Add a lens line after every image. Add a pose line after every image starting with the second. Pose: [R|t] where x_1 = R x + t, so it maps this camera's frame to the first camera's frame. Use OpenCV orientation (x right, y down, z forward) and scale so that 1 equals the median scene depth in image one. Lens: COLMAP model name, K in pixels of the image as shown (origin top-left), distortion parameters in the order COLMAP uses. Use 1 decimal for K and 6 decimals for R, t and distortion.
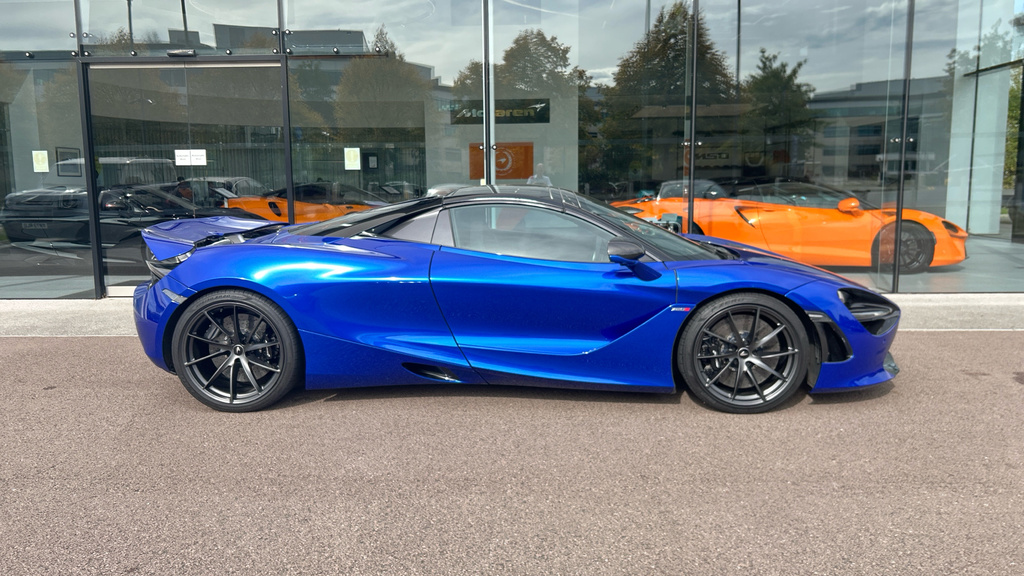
lens RADIAL K [[779.0, 0, 507.2], [0, 779.0, 287.9], [0, 0, 1]] dist [0.054912, -0.063842]
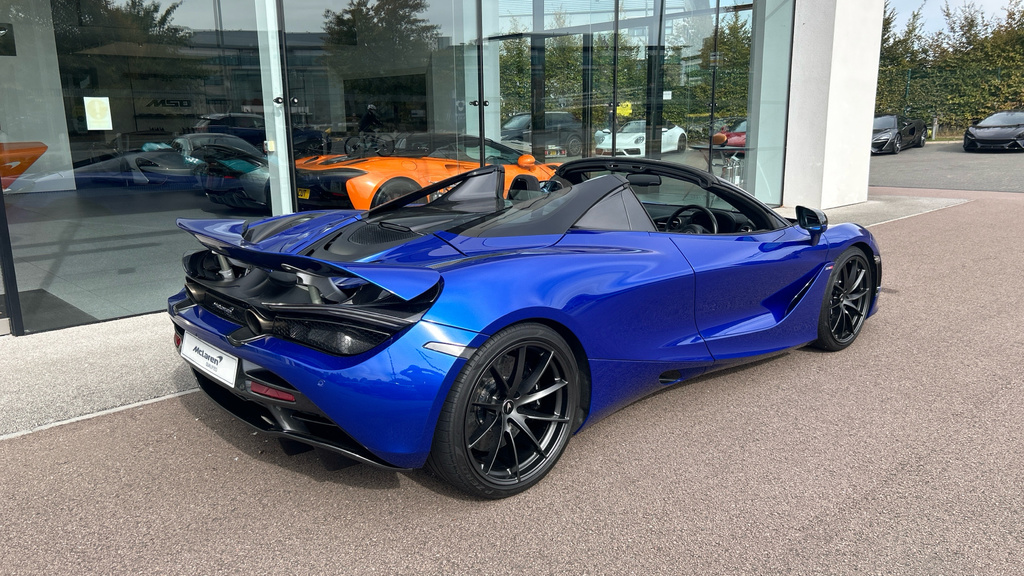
lens RADIAL K [[780.4, 0, 517.7], [0, 780.4, 286.8], [0, 0, 1]] dist [0.051698, -0.059199]
pose [[0.689900, -0.143124, 0.709615, -0.821824], [0.097490, 0.989700, 0.104833, -0.100736], [-0.717310, -0.003144, 0.696747, 0.503544]]
